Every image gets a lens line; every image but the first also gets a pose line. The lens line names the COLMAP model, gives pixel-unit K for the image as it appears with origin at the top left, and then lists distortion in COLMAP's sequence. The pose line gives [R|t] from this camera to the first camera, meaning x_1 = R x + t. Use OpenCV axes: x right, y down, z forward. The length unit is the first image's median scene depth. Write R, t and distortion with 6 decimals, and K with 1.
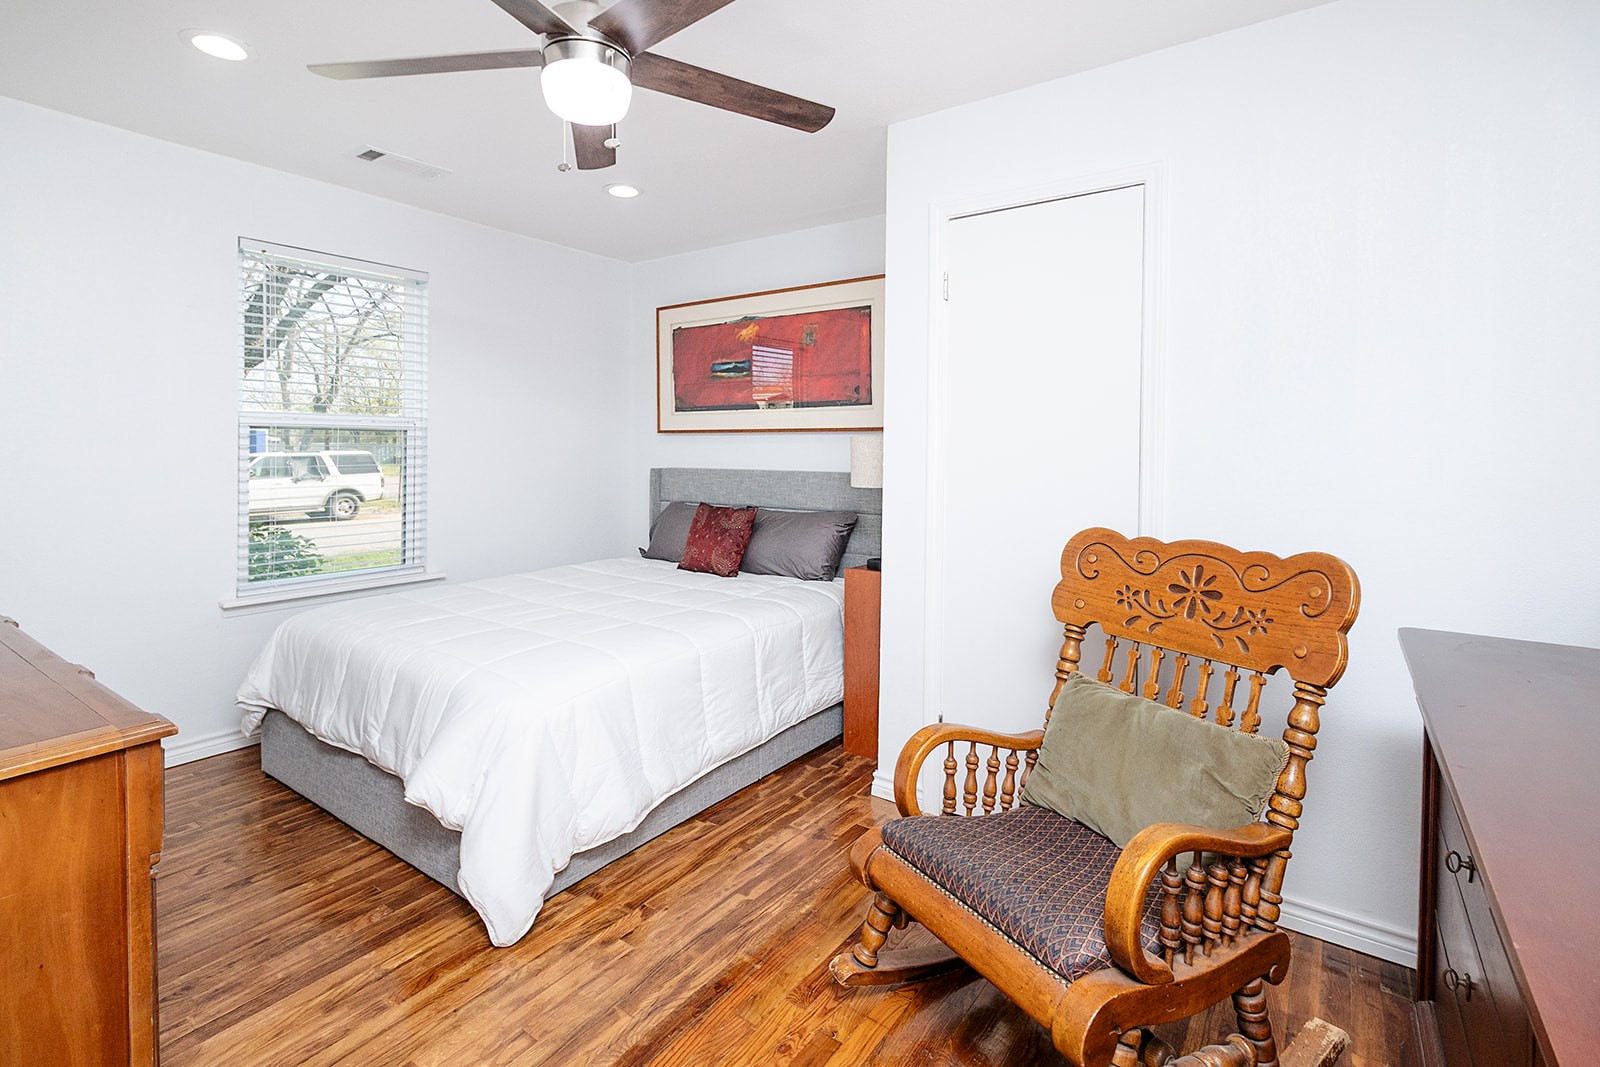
lens RADIAL K [[761.8, 0, 794.6], [0, 761.8, 448.0], [0, 0, 1]] dist [0.019514, -0.000064]
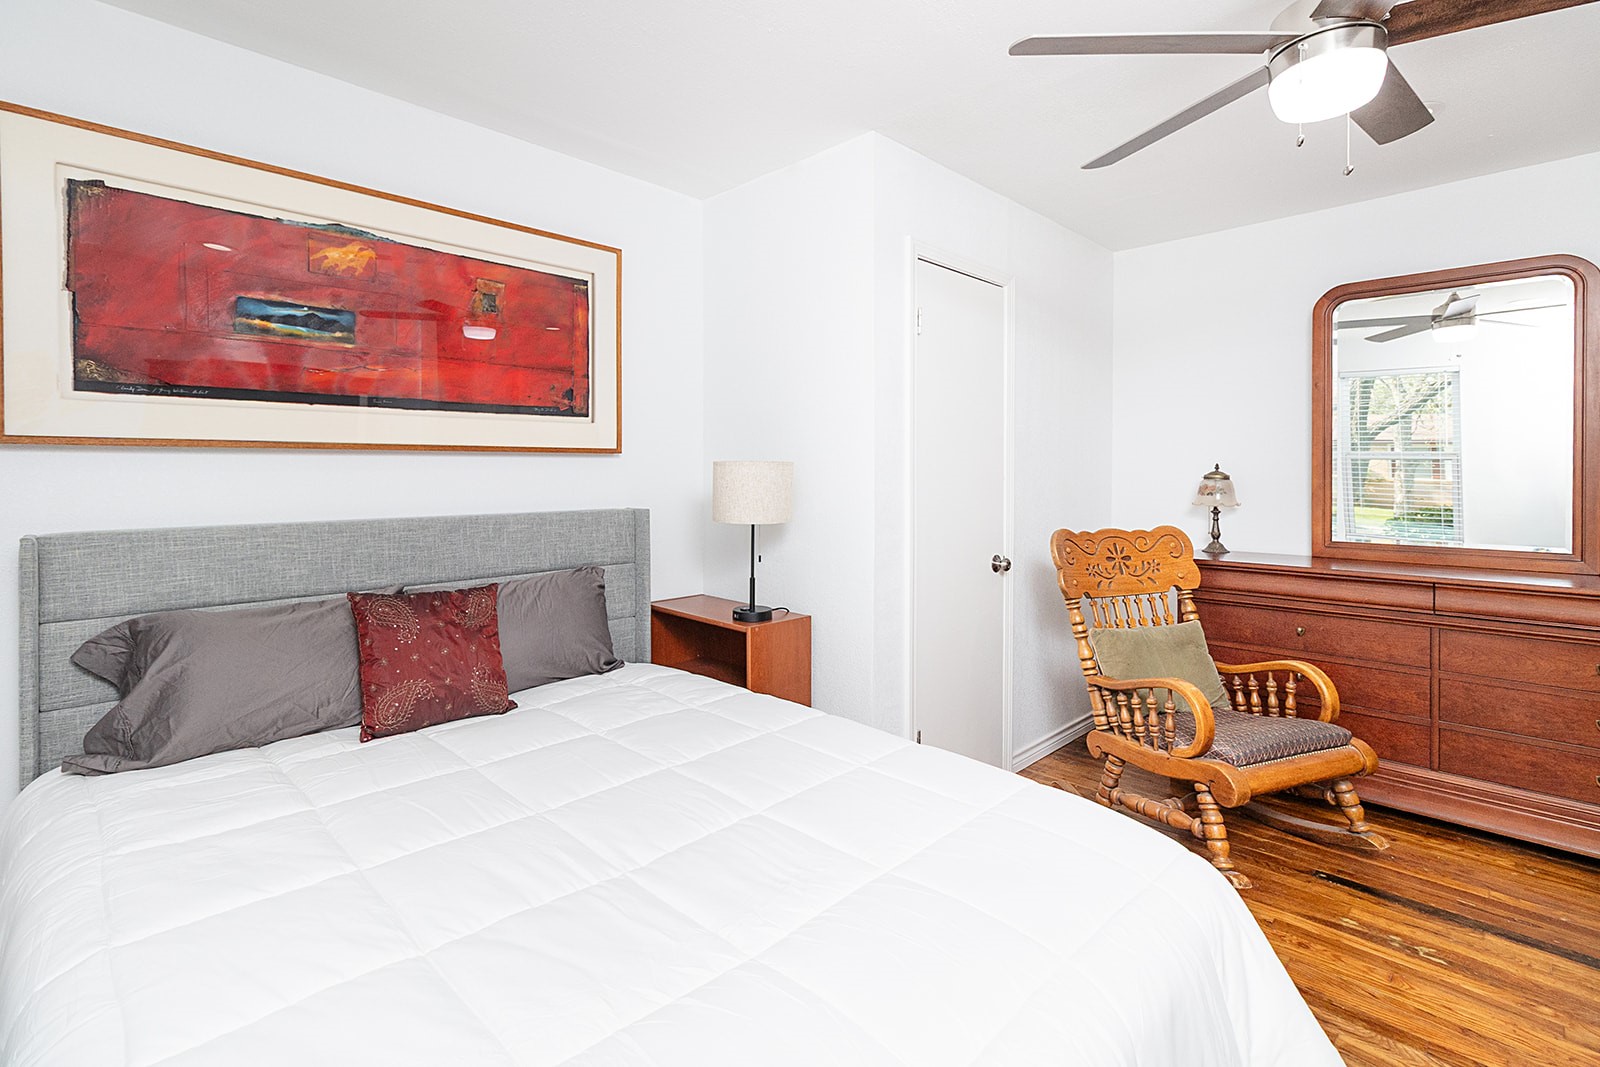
lens RADIAL K [[736.0, 0, 795.7], [0, 736.0, 503.0], [0, 0, 1]] dist [0.001693, -0.000110]
pose [[0.183928, -0.040201, 0.982117, -0.554726], [0.009128, 0.999190, 0.039191, -0.000469], [-0.982897, 0.001756, 0.184146, 0.664107]]
